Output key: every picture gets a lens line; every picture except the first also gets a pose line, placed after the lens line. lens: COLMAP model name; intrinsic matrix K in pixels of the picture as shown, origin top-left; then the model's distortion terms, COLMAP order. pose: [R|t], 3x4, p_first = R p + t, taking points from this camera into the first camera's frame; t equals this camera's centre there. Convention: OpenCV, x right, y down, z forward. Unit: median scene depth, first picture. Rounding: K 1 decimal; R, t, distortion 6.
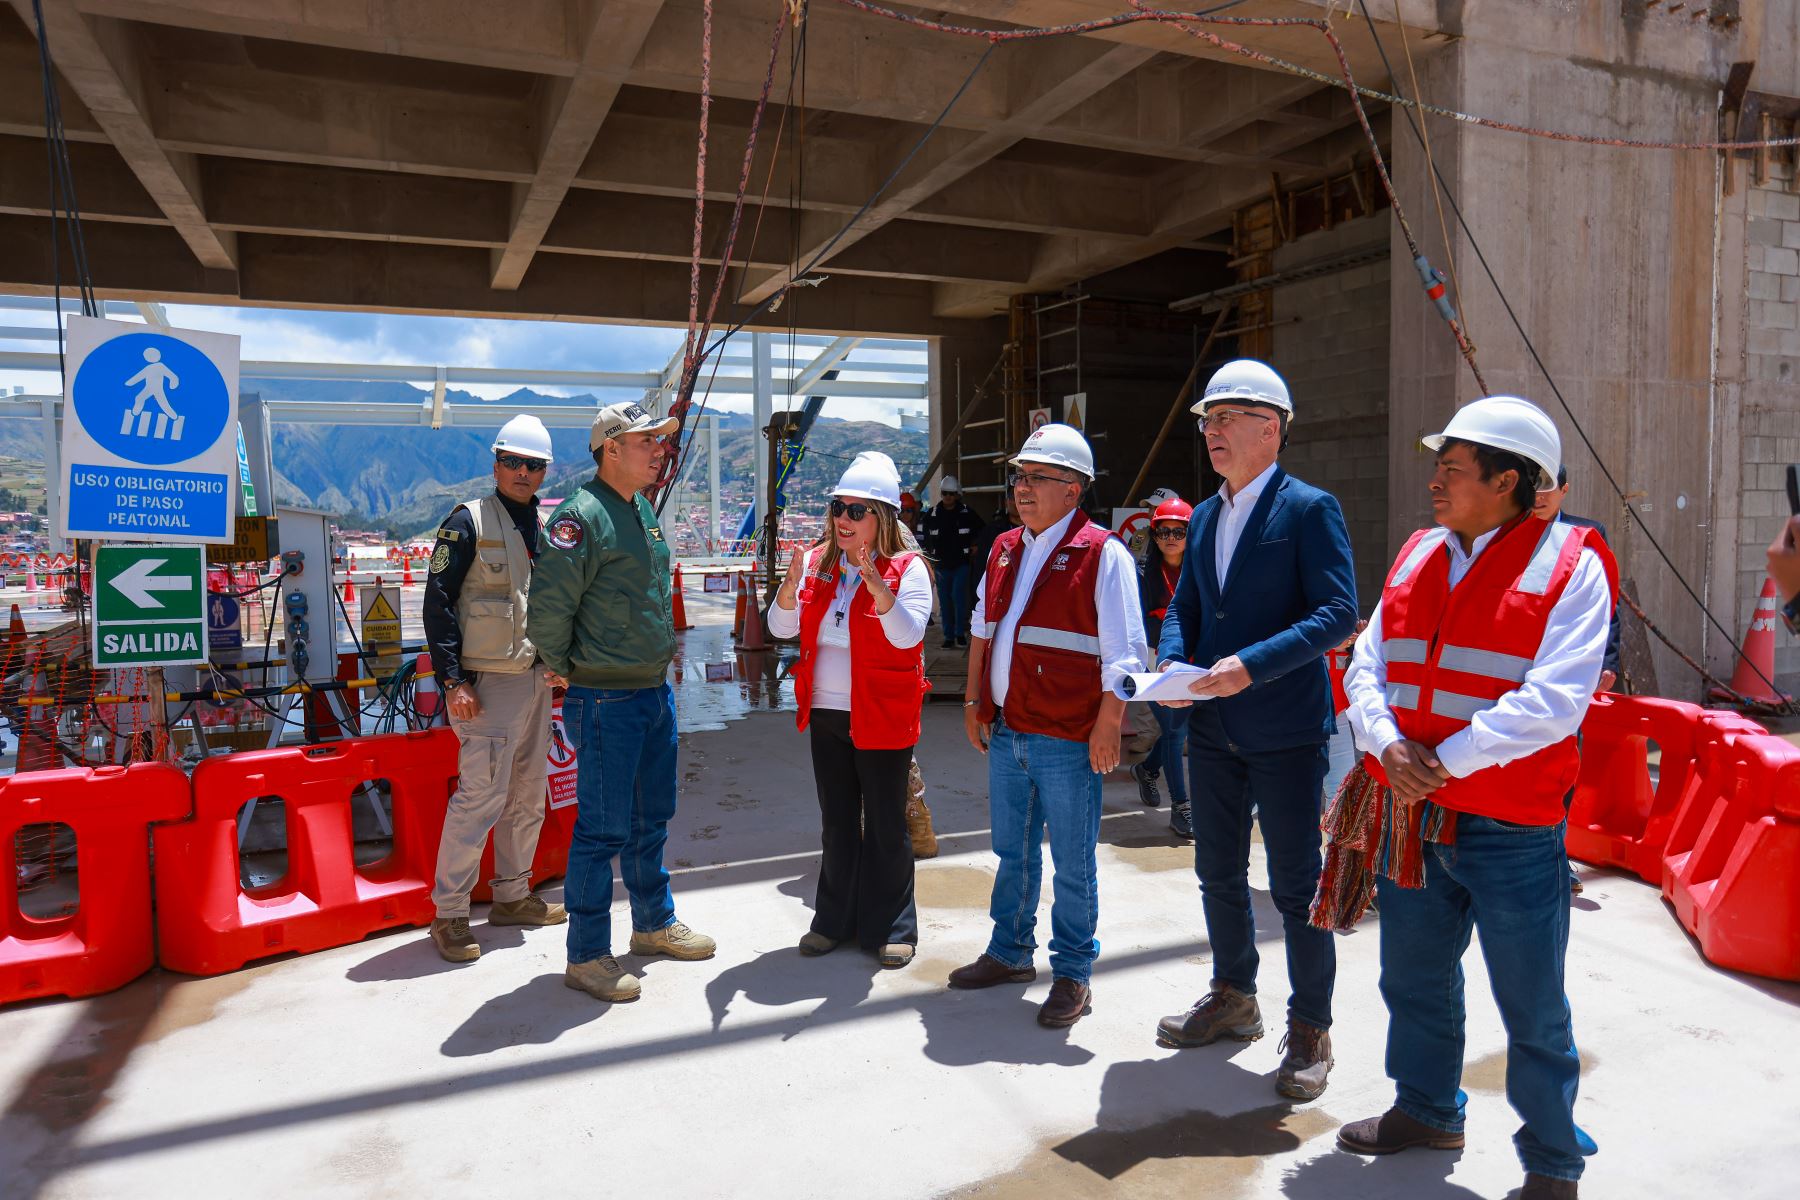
lens RADIAL K [[1216.6, 0, 900.0], [0, 1216.6, 600.0], [0, 0, 1]] dist [0.002999, 0.003508]
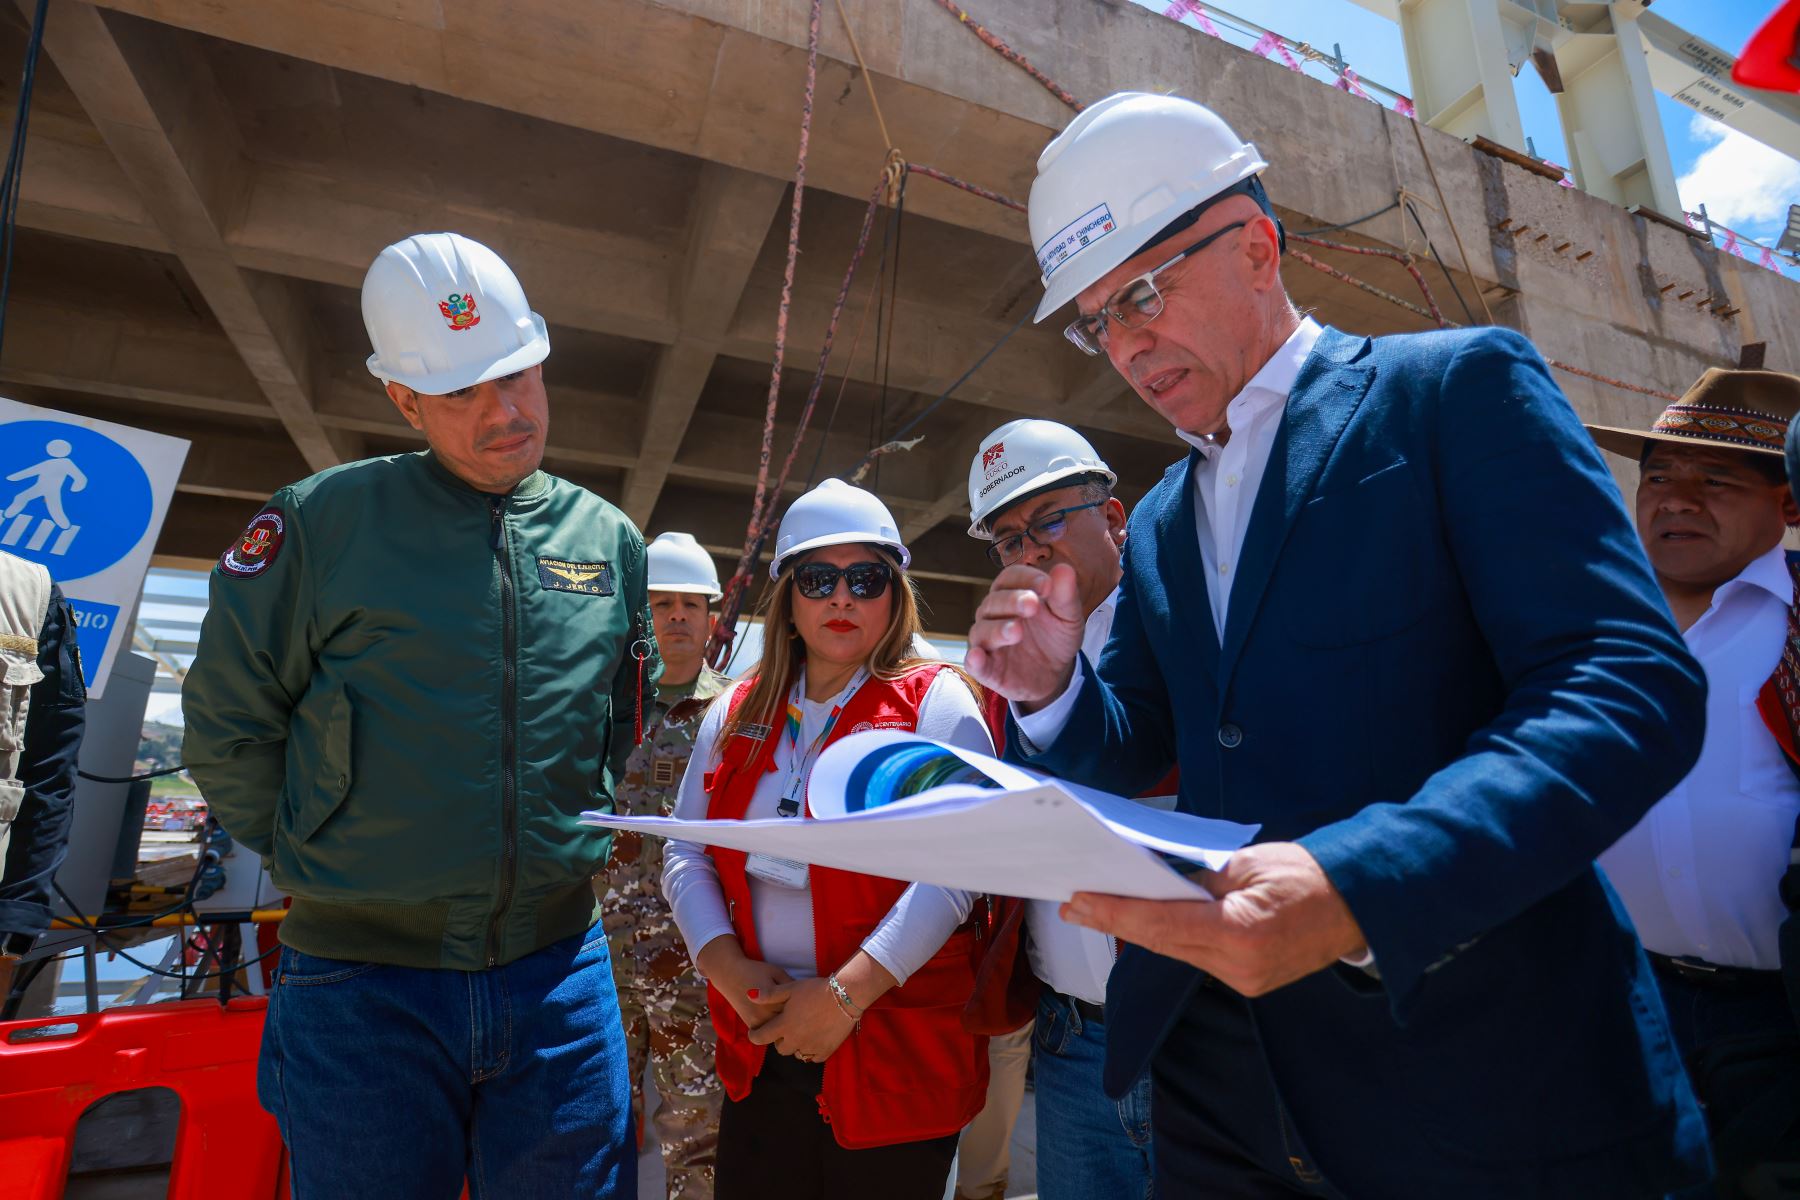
lens RADIAL K [[907.6, 0, 887.1], [0, 907.6, 599.3], [0, 0, 1]] dist [-0.079929, 0.033982]
pose [[0.999116, 0.015119, -0.039221, -0.044111], [-0.026082, 0.954715, -0.296377, 0.023215], [0.032964, 0.297138, 0.954265, 0.326631]]
